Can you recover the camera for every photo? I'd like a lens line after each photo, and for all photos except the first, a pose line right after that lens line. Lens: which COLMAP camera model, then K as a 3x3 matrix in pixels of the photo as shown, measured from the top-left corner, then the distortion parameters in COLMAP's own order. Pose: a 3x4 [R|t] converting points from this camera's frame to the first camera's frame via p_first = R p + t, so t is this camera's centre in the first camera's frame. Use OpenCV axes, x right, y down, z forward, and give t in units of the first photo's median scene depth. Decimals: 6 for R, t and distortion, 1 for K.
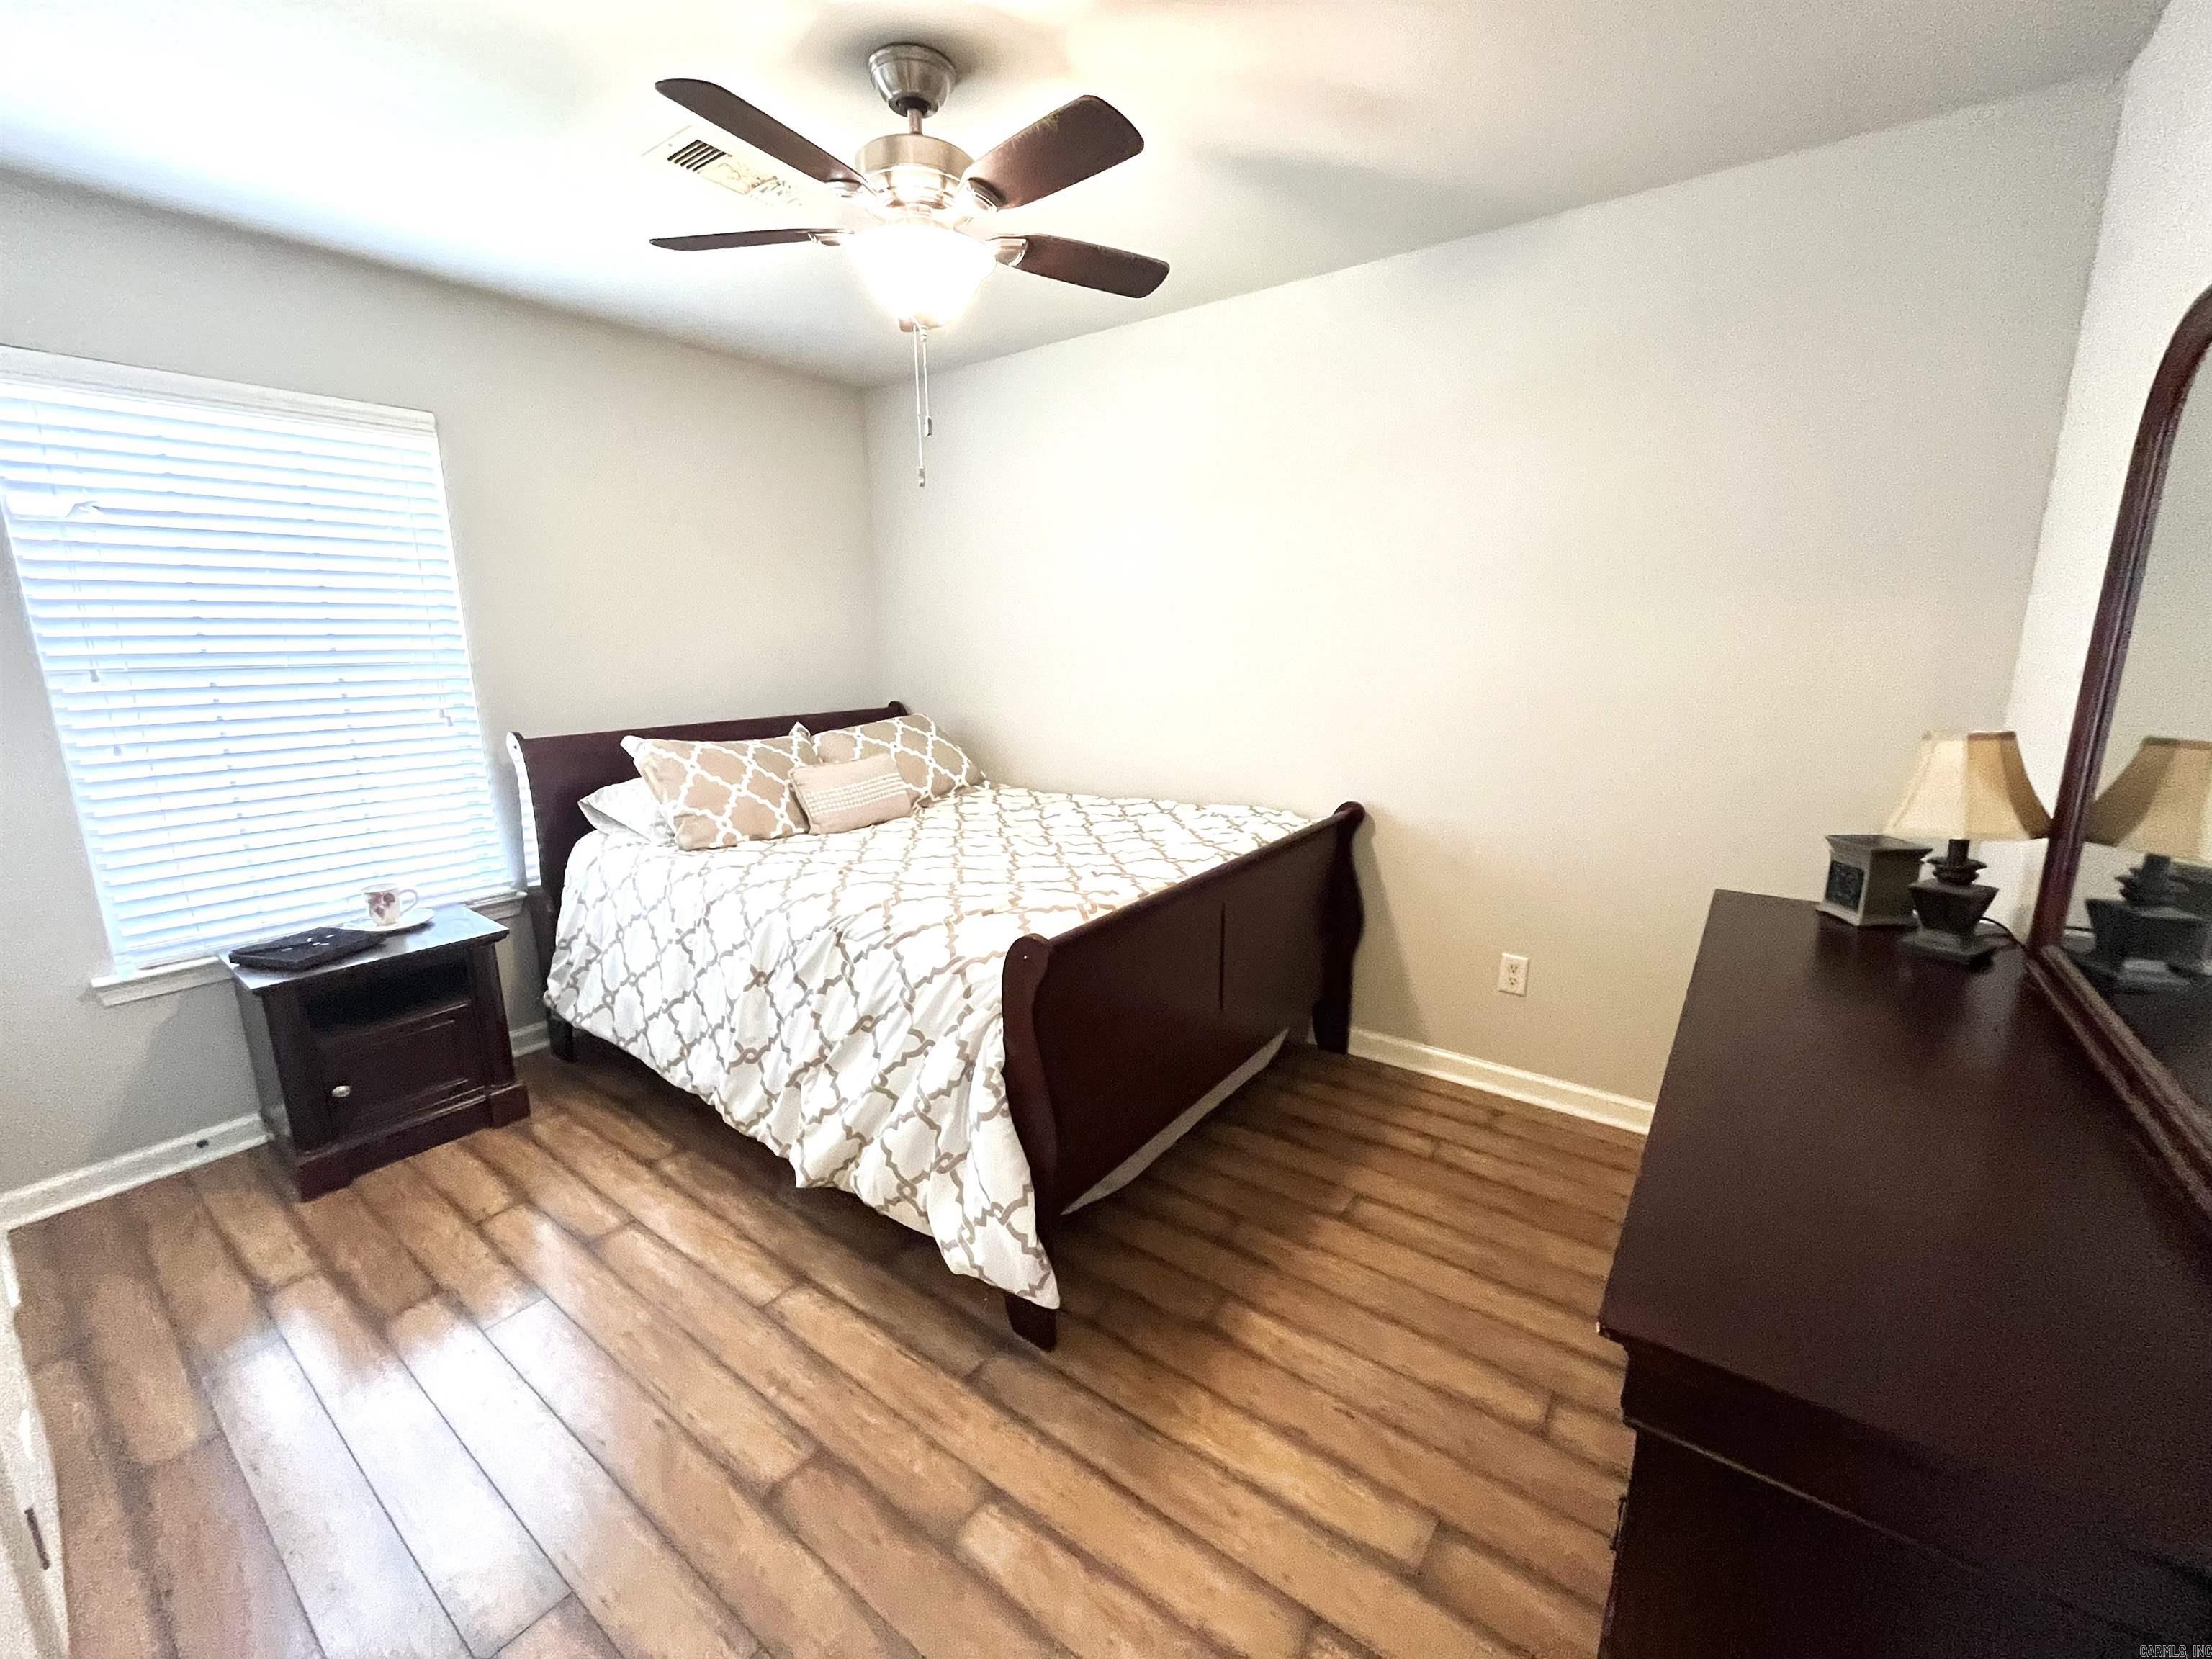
lens RADIAL K [[894.0, 0, 1108.7], [0, 894.0, 827.3], [0, 0, 1]] dist [-0.003738, 0.000283]
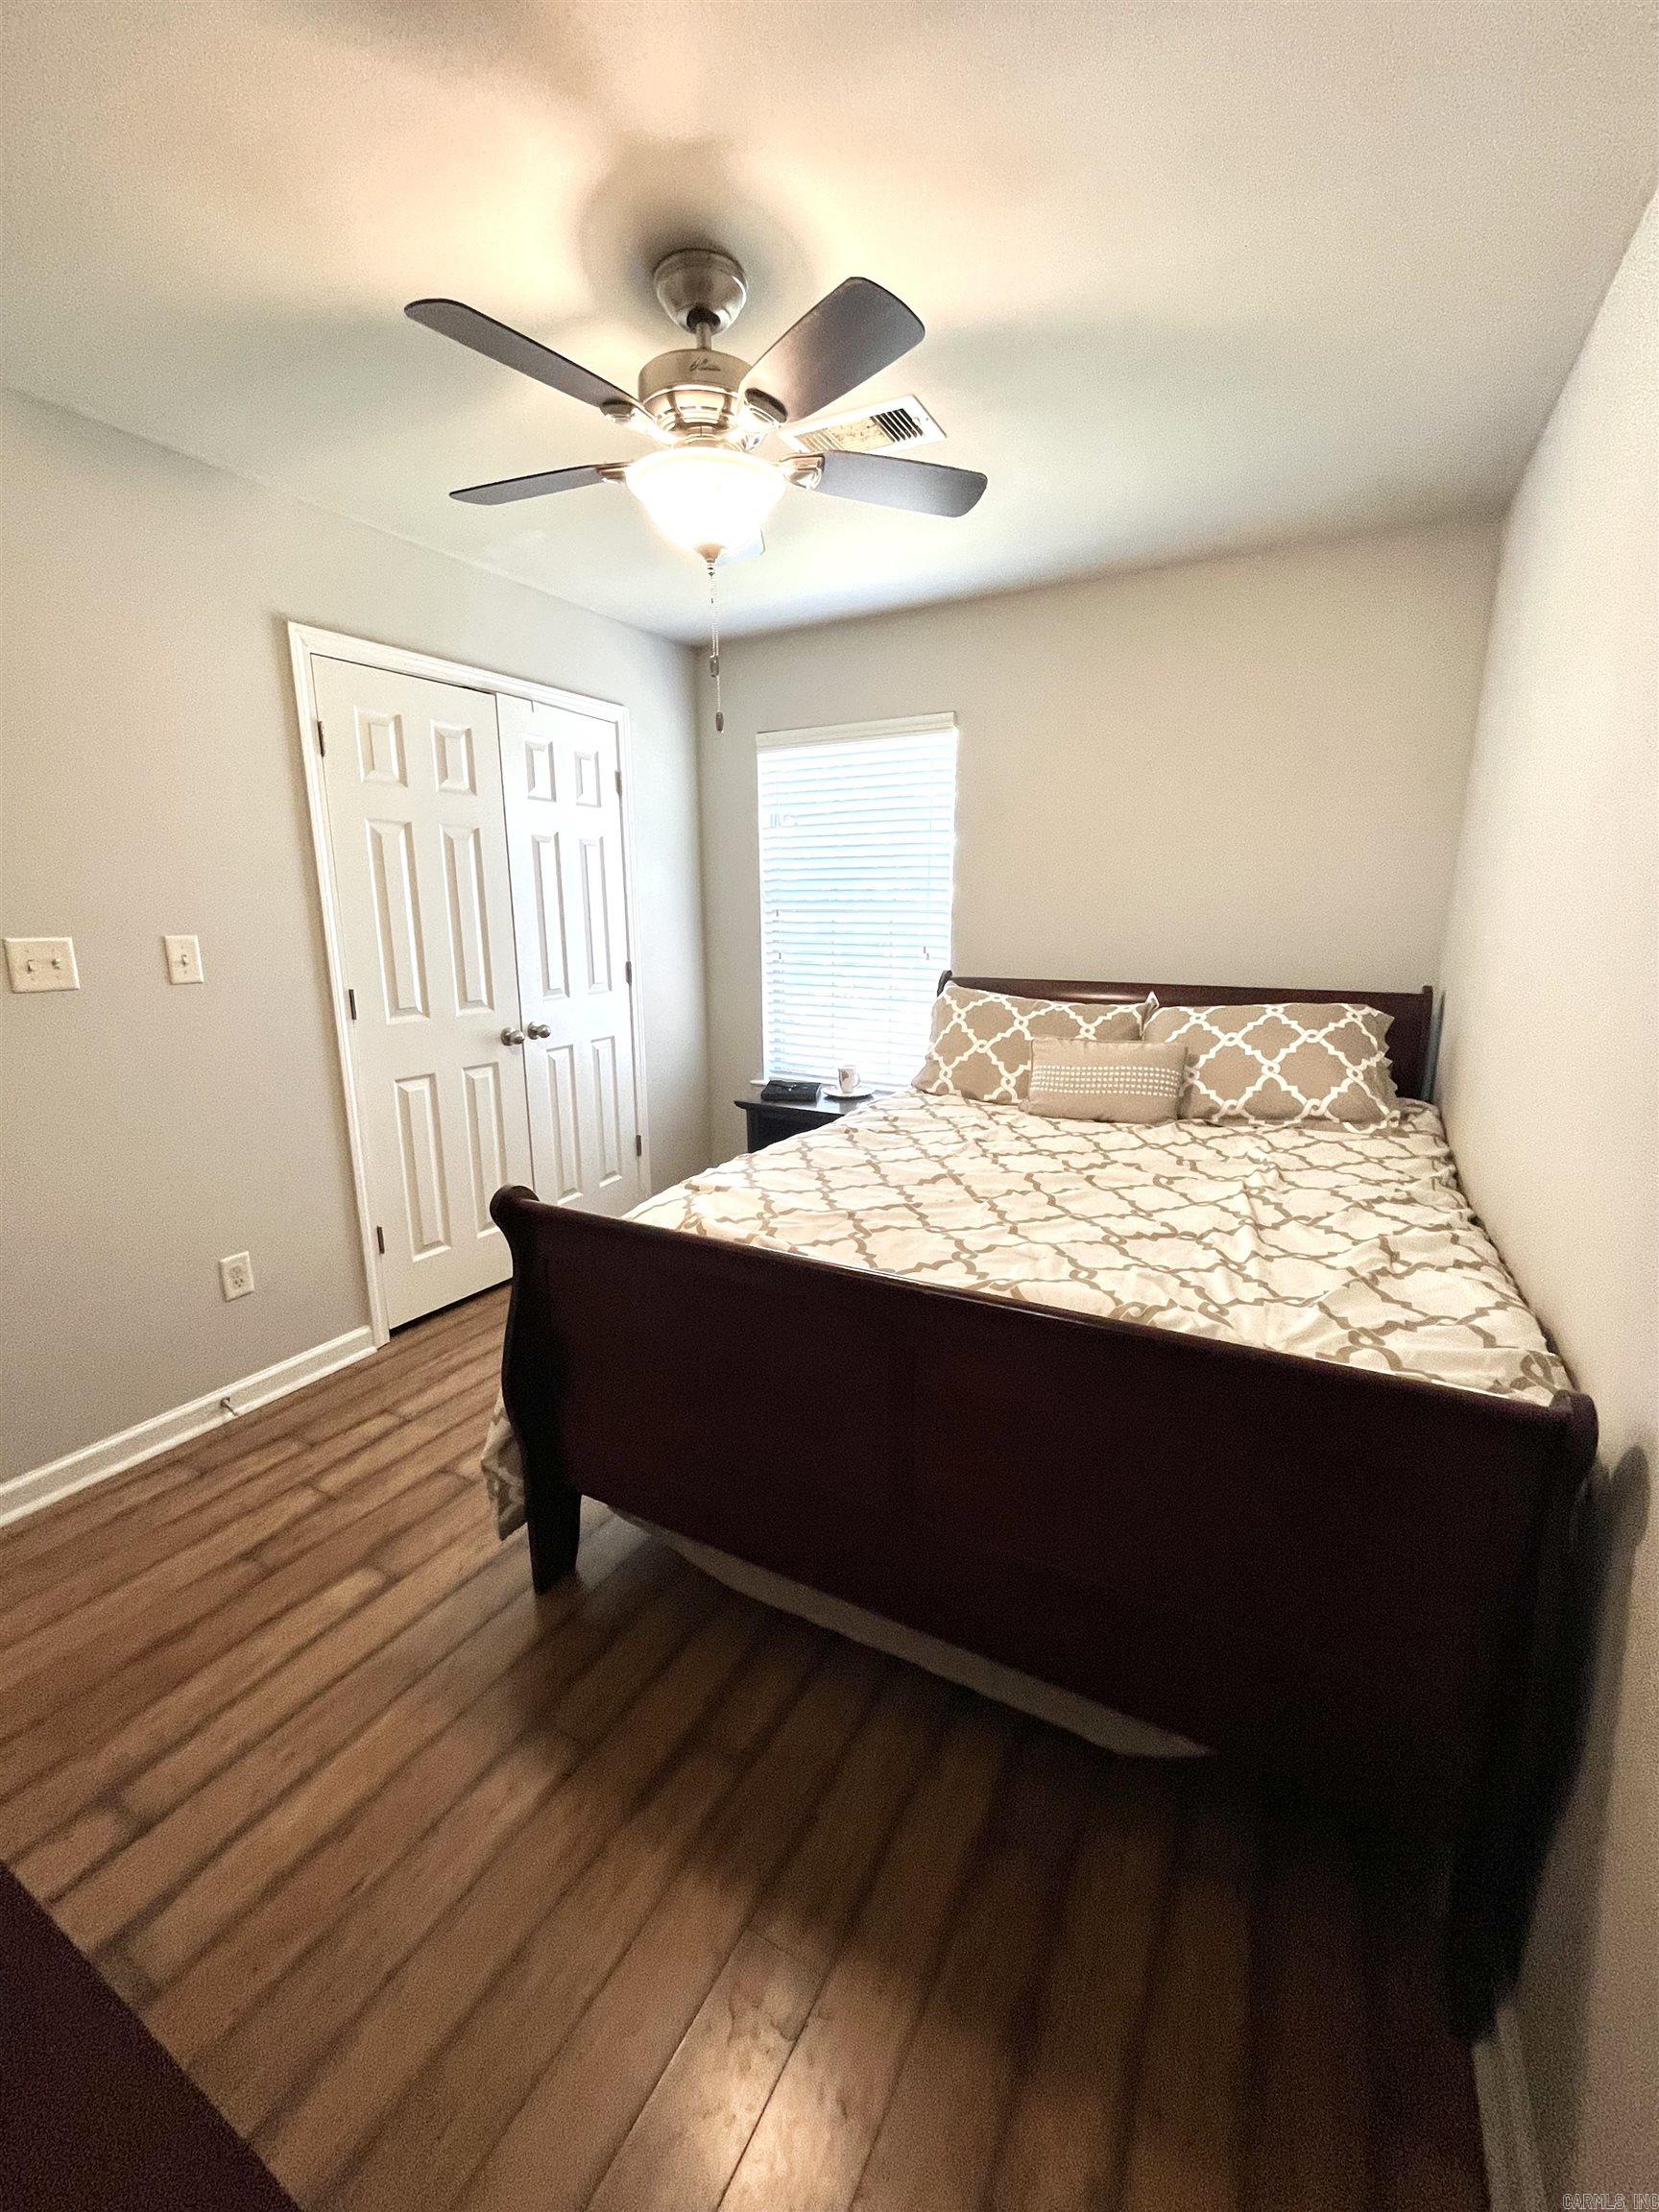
lens RADIAL K [[894.0, 0, 834.0], [0, 894.0, 1104.0], [0, 0, 1]] dist [-0.003738, 0.000283]
pose [[0.136477, 0.232957, -0.962863, 0.740826], [-0.201495, 0.958167, 0.203261, -0.204995], [0.969935, 0.166271, 0.177707, 0.929190]]
